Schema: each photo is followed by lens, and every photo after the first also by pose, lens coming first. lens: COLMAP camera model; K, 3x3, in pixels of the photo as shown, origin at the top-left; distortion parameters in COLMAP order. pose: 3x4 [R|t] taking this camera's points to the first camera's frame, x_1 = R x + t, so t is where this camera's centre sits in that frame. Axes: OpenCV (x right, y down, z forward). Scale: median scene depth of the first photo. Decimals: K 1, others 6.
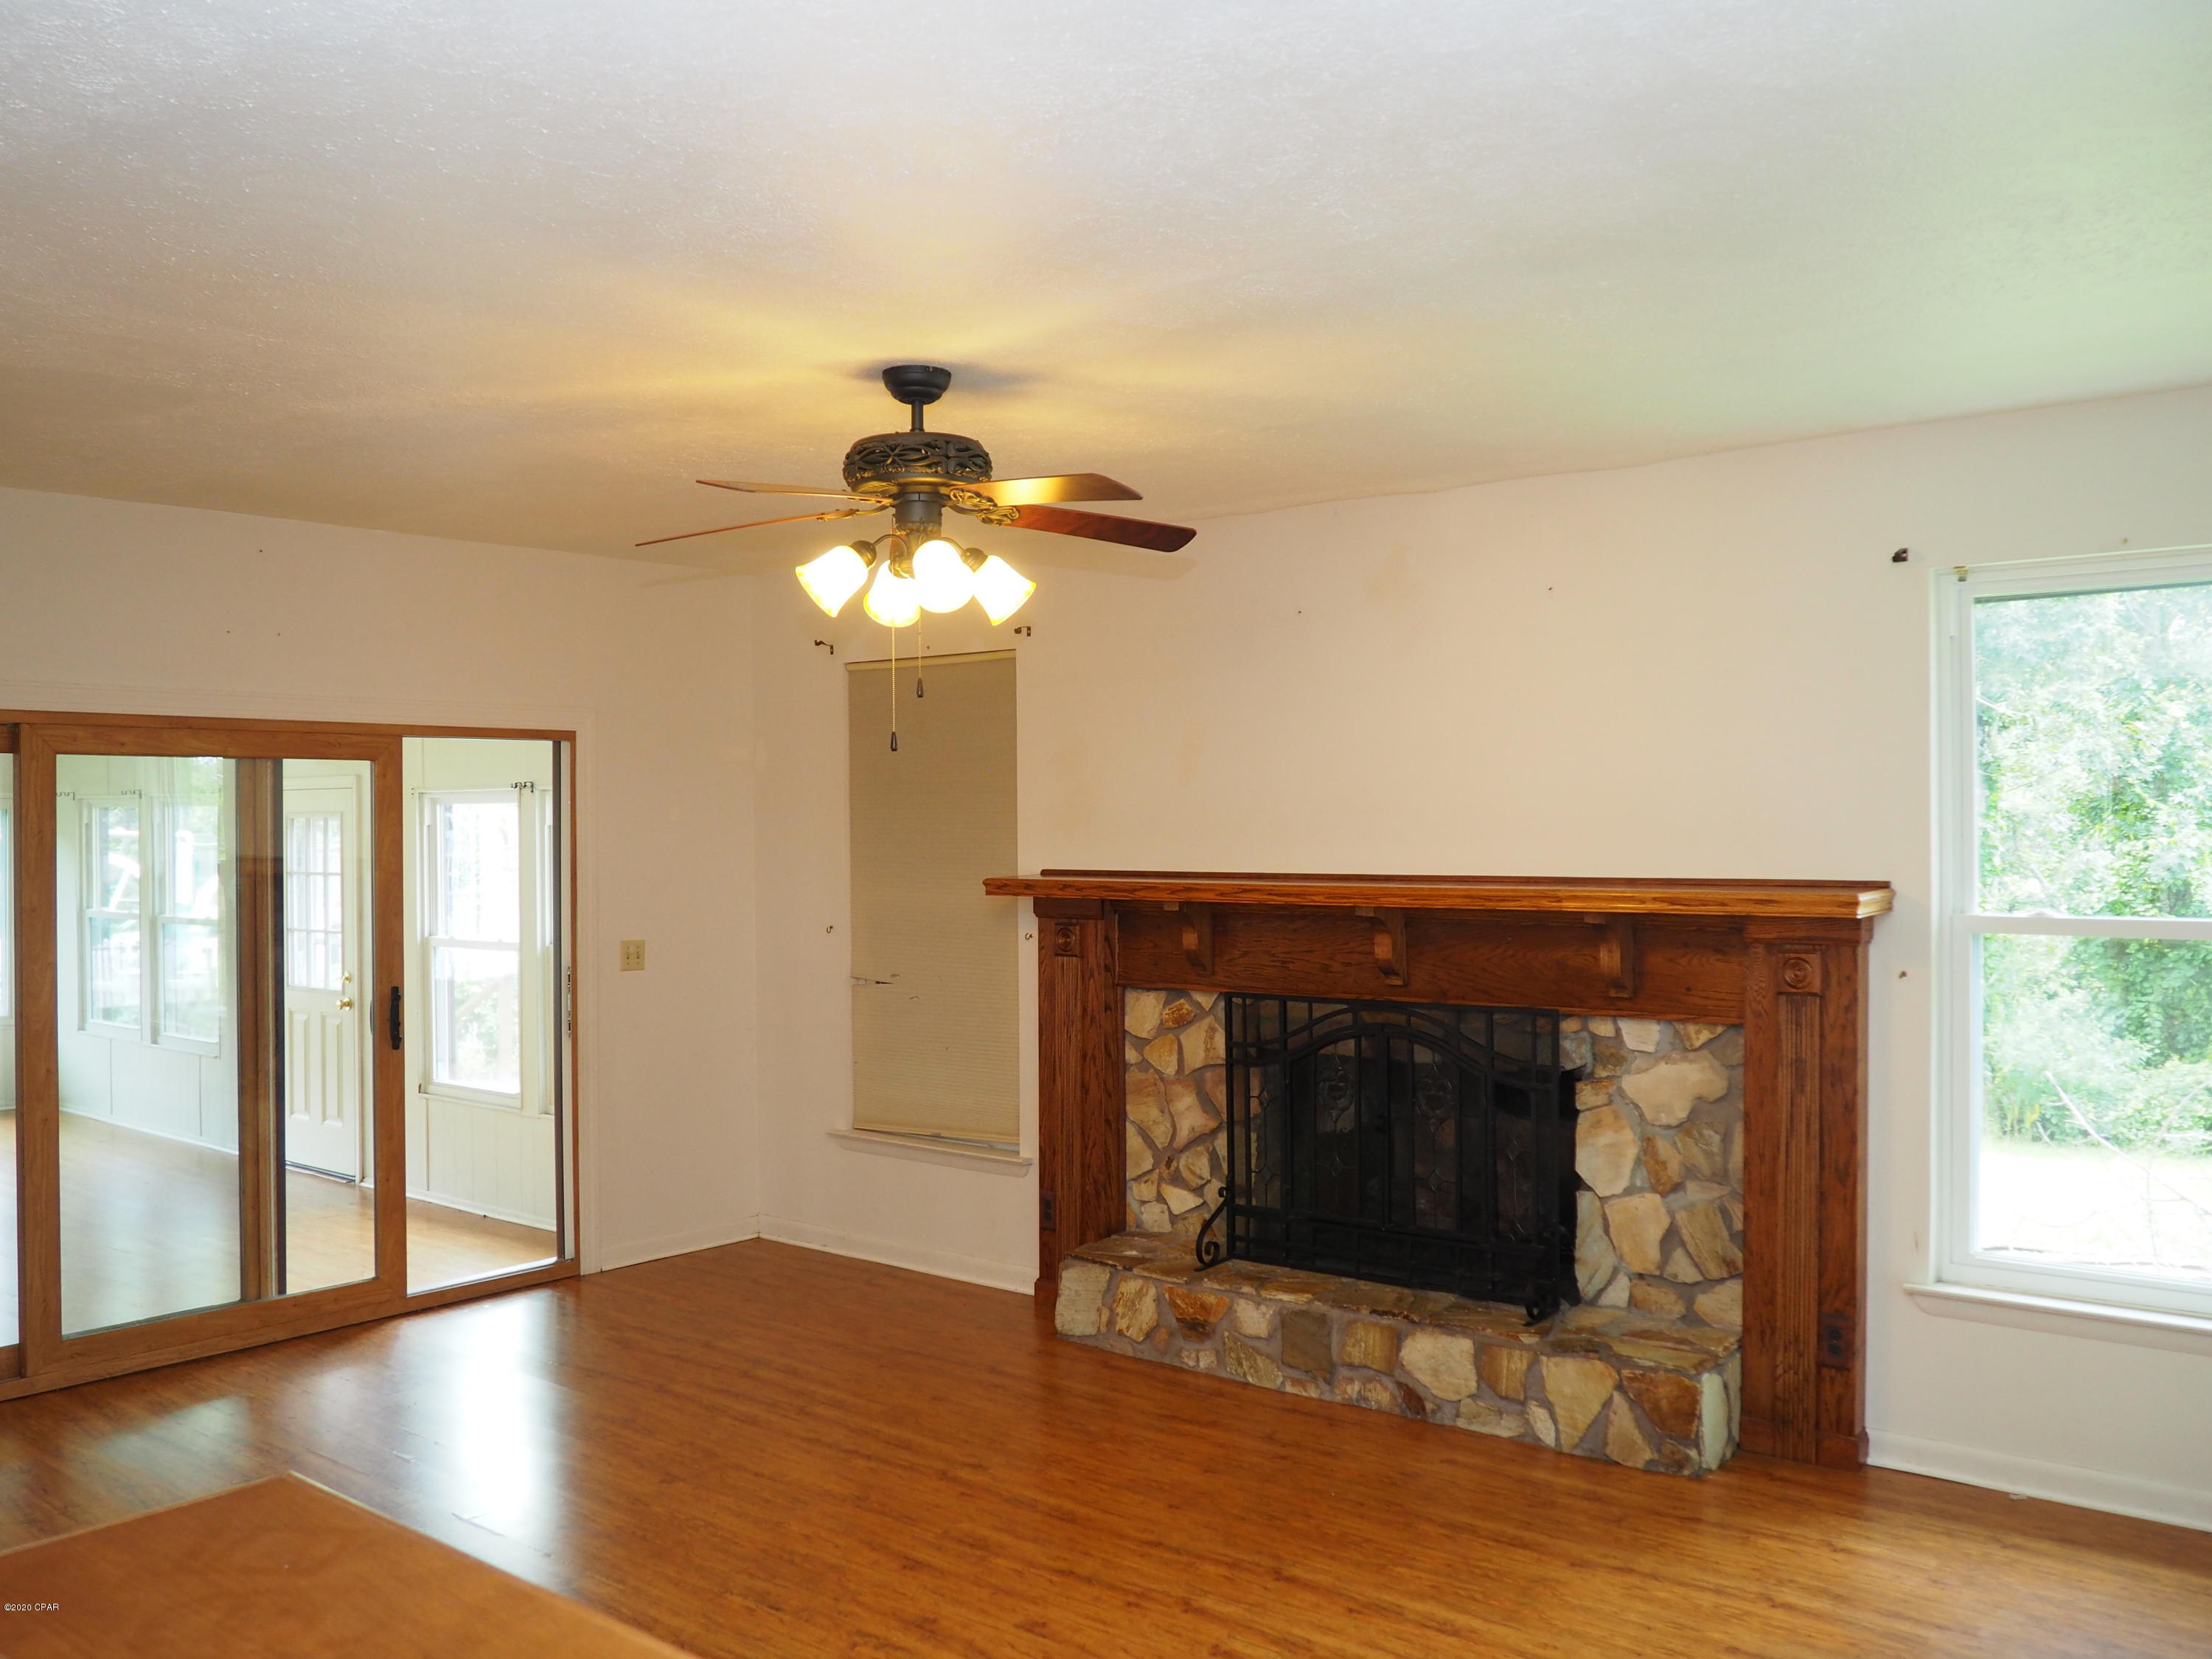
lens RADIAL K [[1802.1, 0, 1106.0], [0, 1802.1, 829.5], [0, 0, 1]] dist [-0.042732, -0.000630]
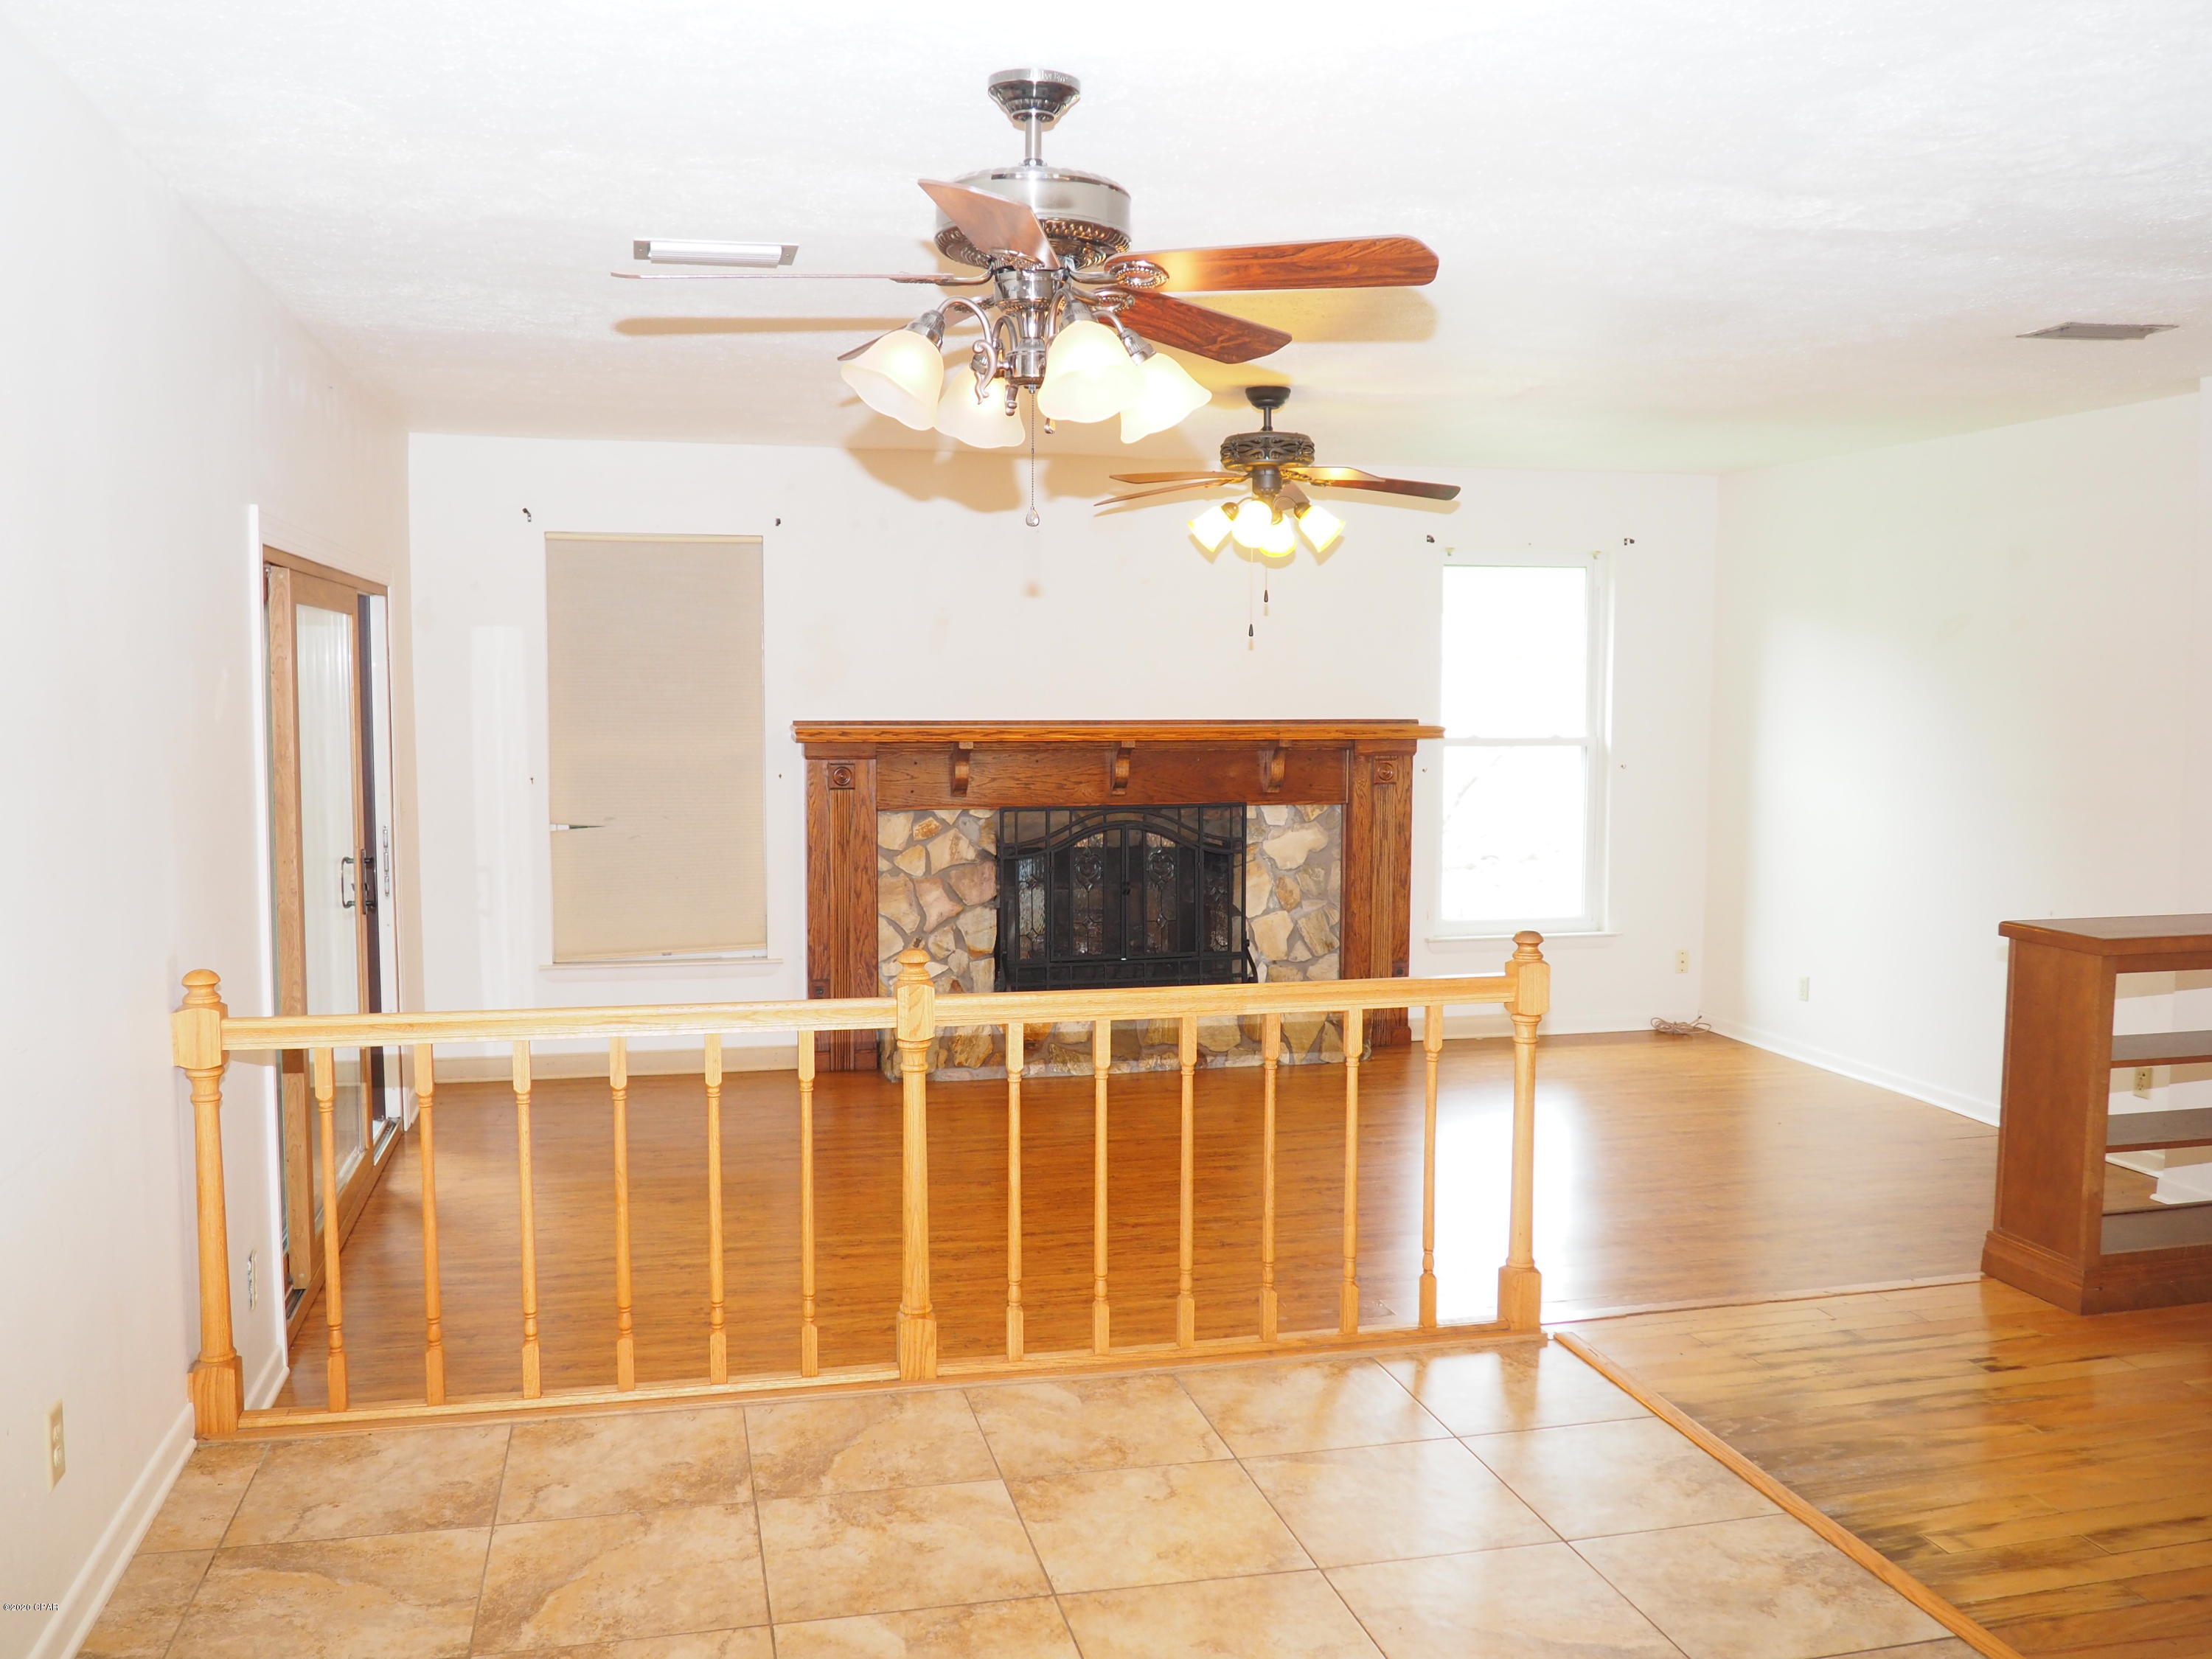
lens RADIAL K [[1903.0, 0, 1103.0], [0, 1903.0, 819.3], [0, 0, 1]] dist [-0.049940, 0.010521]
pose [[0.612200, -0.056379, 0.788690, -1.070631], [-0.007679, 0.996984, 0.077229, -0.013070], [-0.790666, -0.053337, 0.609920, 0.064347]]
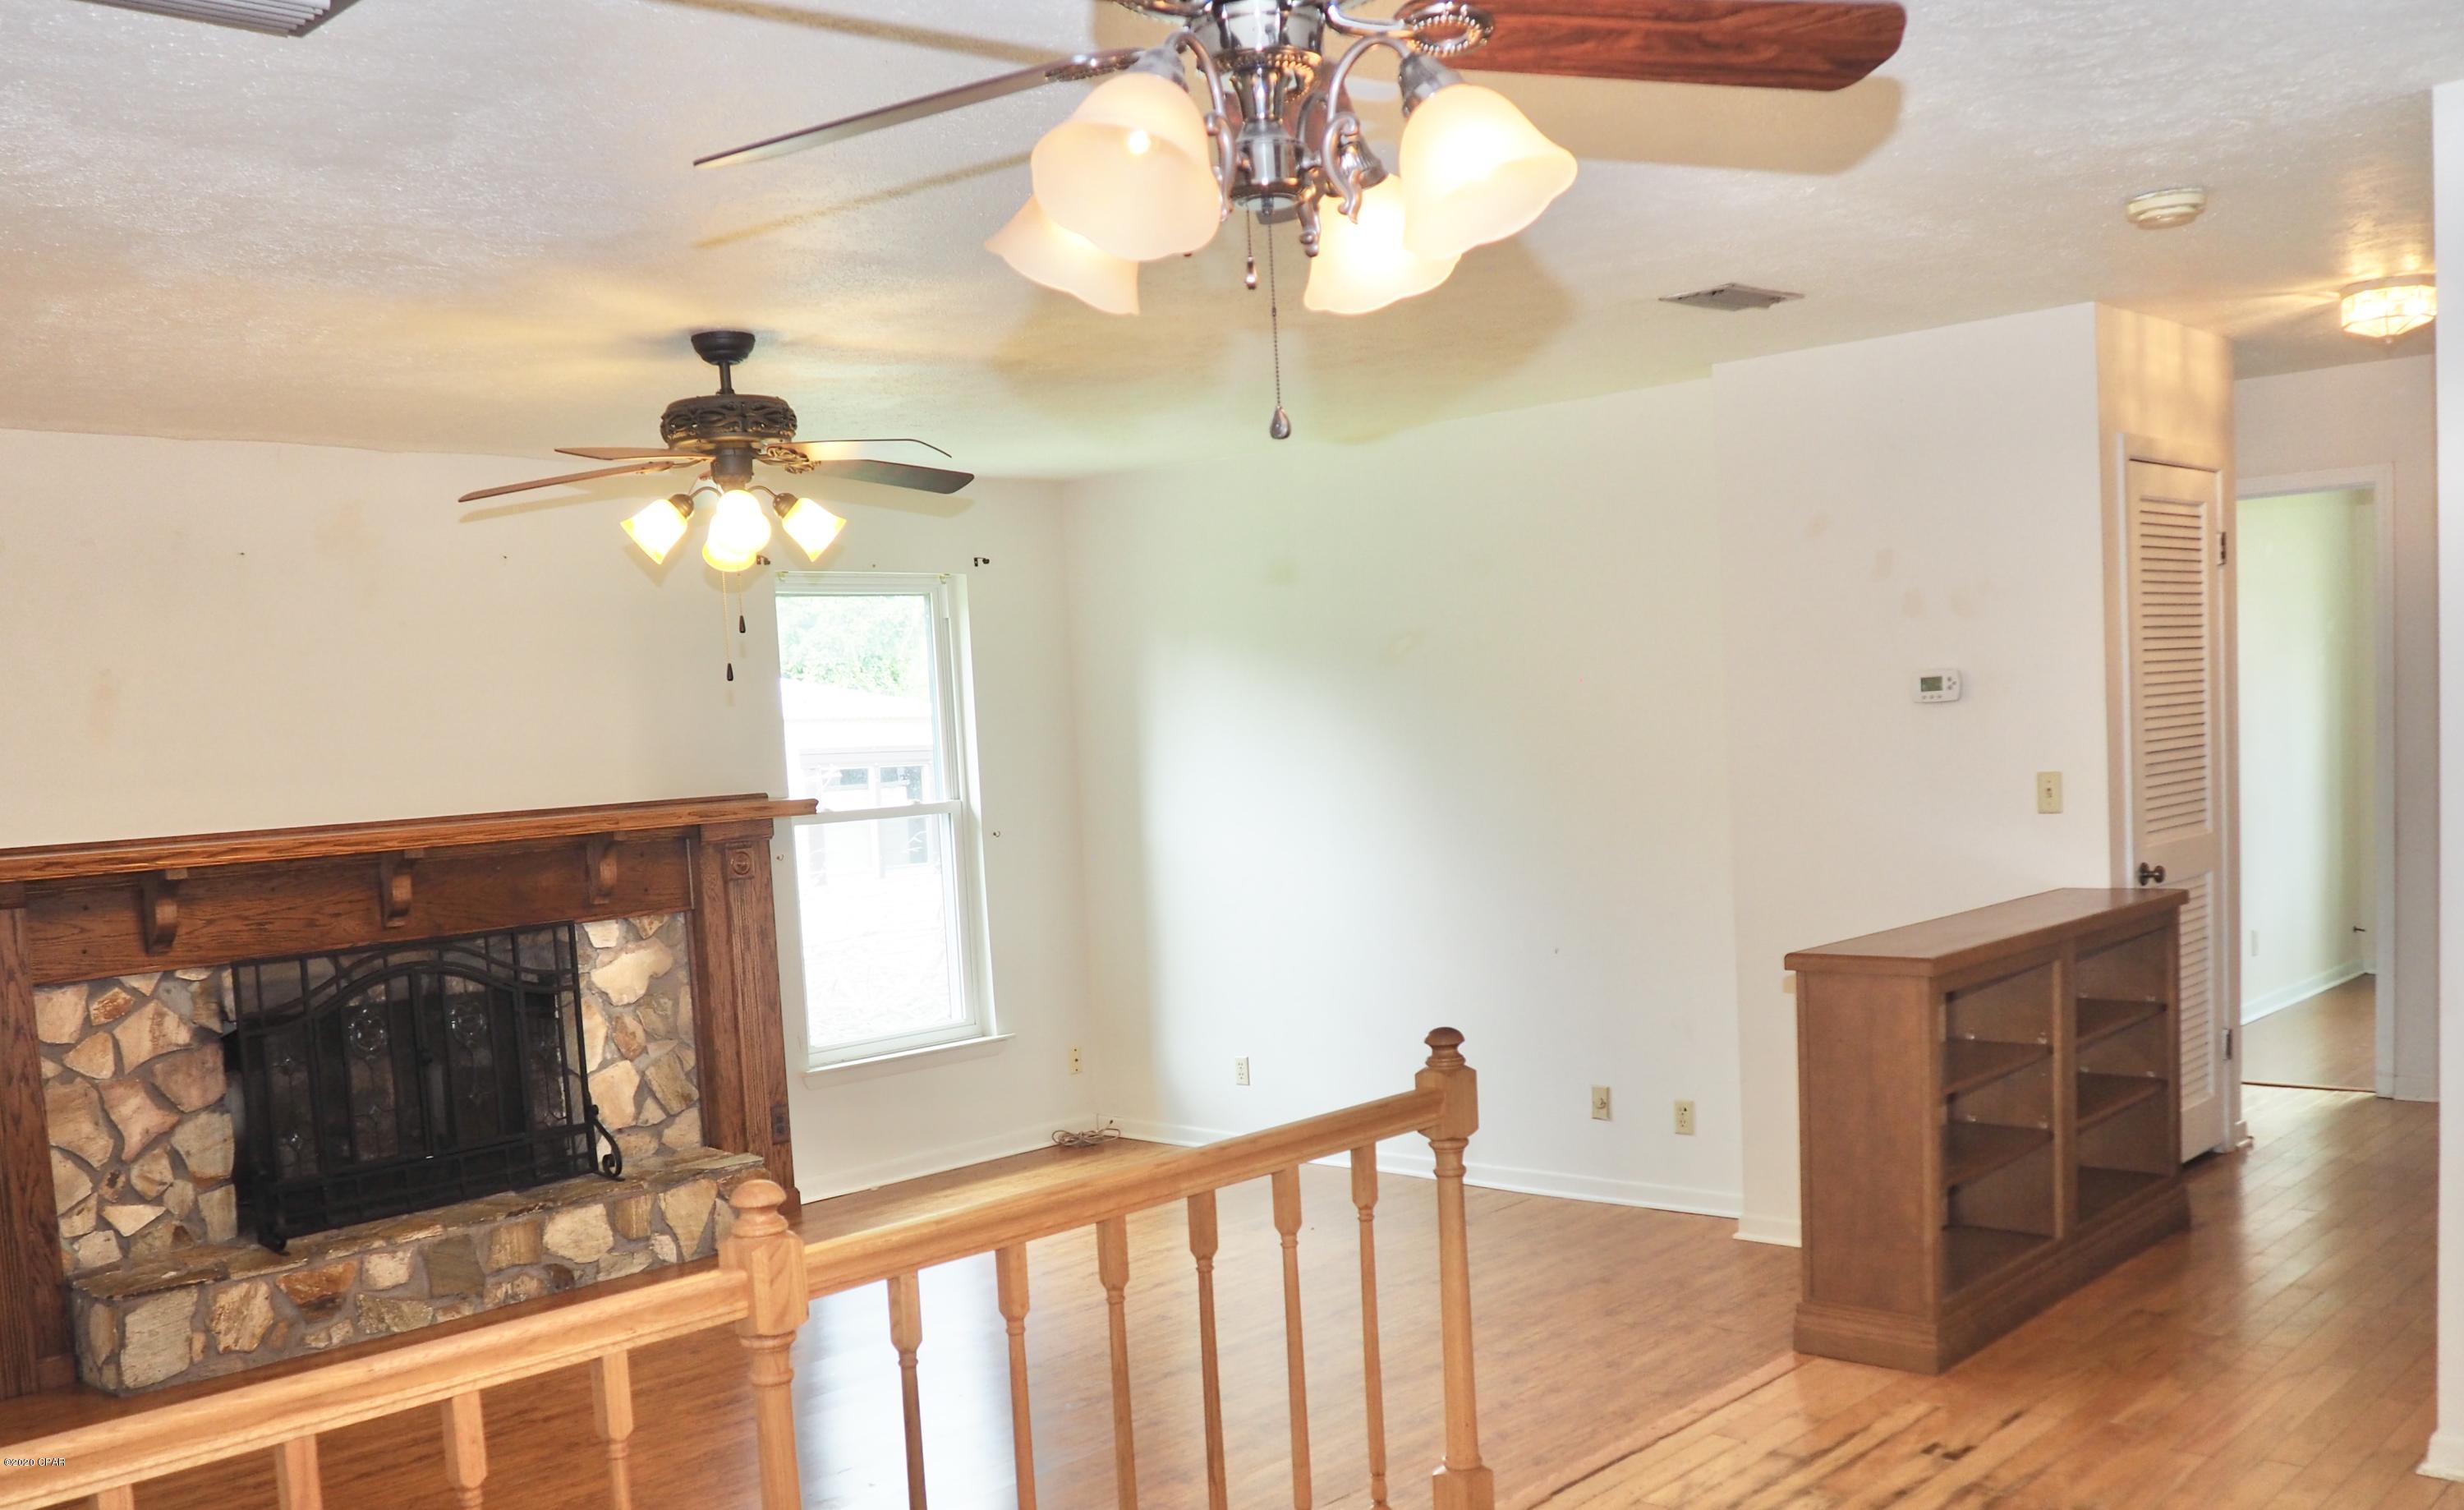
lens RADIAL K [[2156.3, 0, 1235.2], [0, 2156.3, 925.1], [0, 0, 1]] dist [-0.051350, 0.012728]
pose [[0.084494, -0.096782, 0.991713, -1.017387], [0.047176, 0.994544, 0.093039, -0.005936], [-0.995307, 0.038924, 0.088599, 0.411911]]
